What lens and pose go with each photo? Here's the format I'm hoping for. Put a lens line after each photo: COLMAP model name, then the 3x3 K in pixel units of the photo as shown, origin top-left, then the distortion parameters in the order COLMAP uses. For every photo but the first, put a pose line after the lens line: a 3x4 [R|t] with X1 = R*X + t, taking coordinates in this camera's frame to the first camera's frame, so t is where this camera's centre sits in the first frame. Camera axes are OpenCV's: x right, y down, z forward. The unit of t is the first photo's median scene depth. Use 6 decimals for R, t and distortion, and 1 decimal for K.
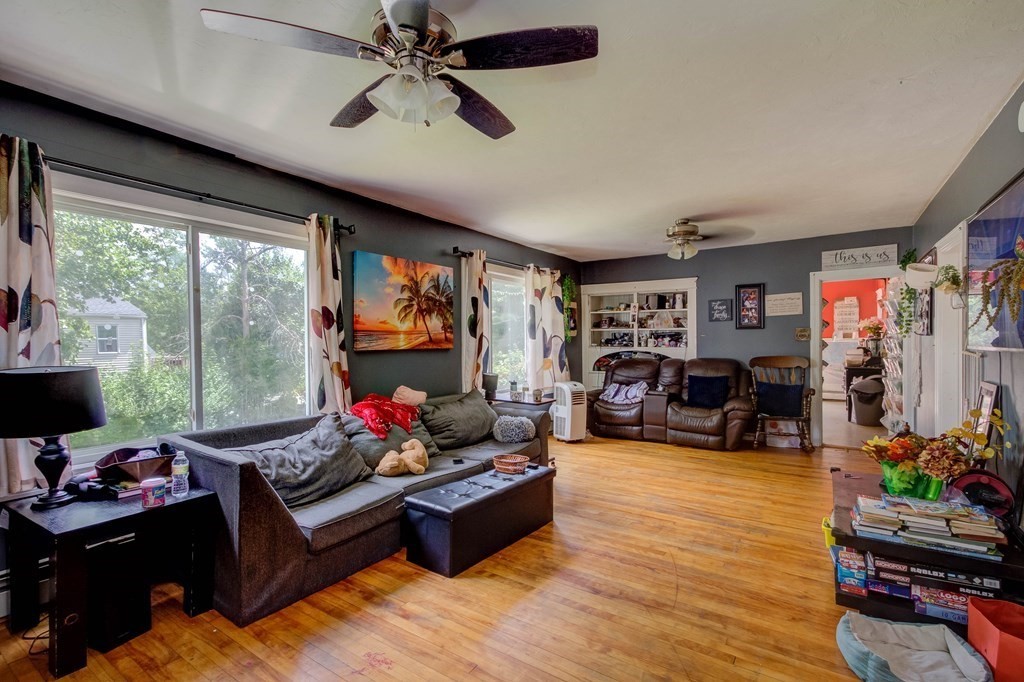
lens RADIAL K [[478.3, 0, 510.3], [0, 478.3, 351.5], [0, 0, 1]] dist [-0.003288, 0.009963]
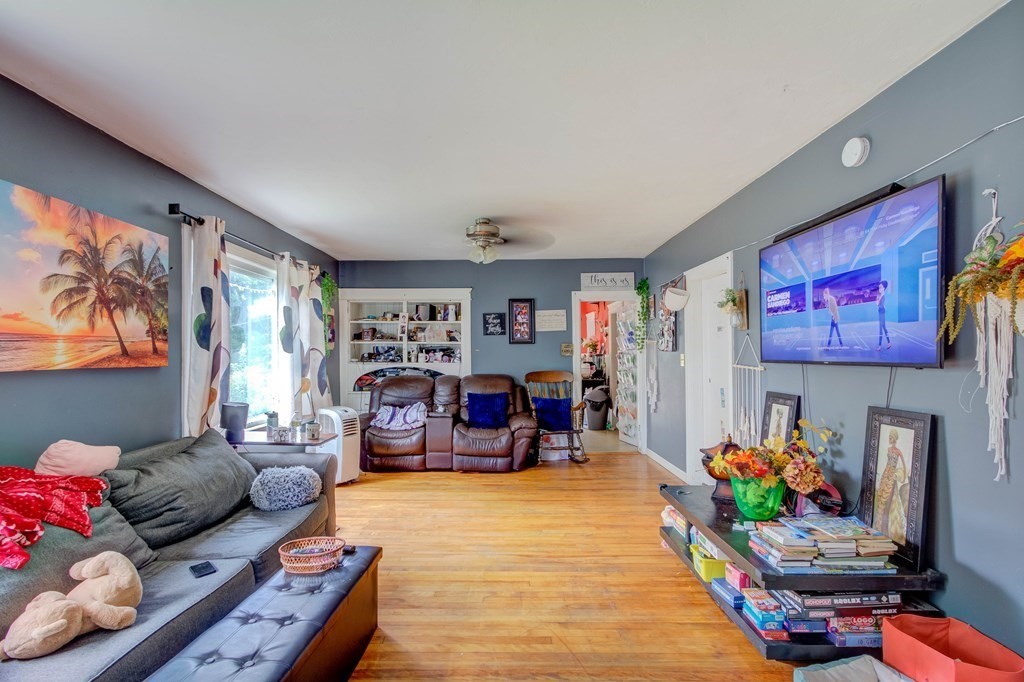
lens RADIAL K [[478.3, 0, 510.3], [0, 478.3, 351.5], [0, 0, 1]] dist [-0.003288, 0.009963]
pose [[0.838659, 0.006759, 0.544615, -0.081002], [0.011048, 0.999506, -0.029418, -0.002795], [-0.544545, 0.030688, 0.838170, 0.230366]]
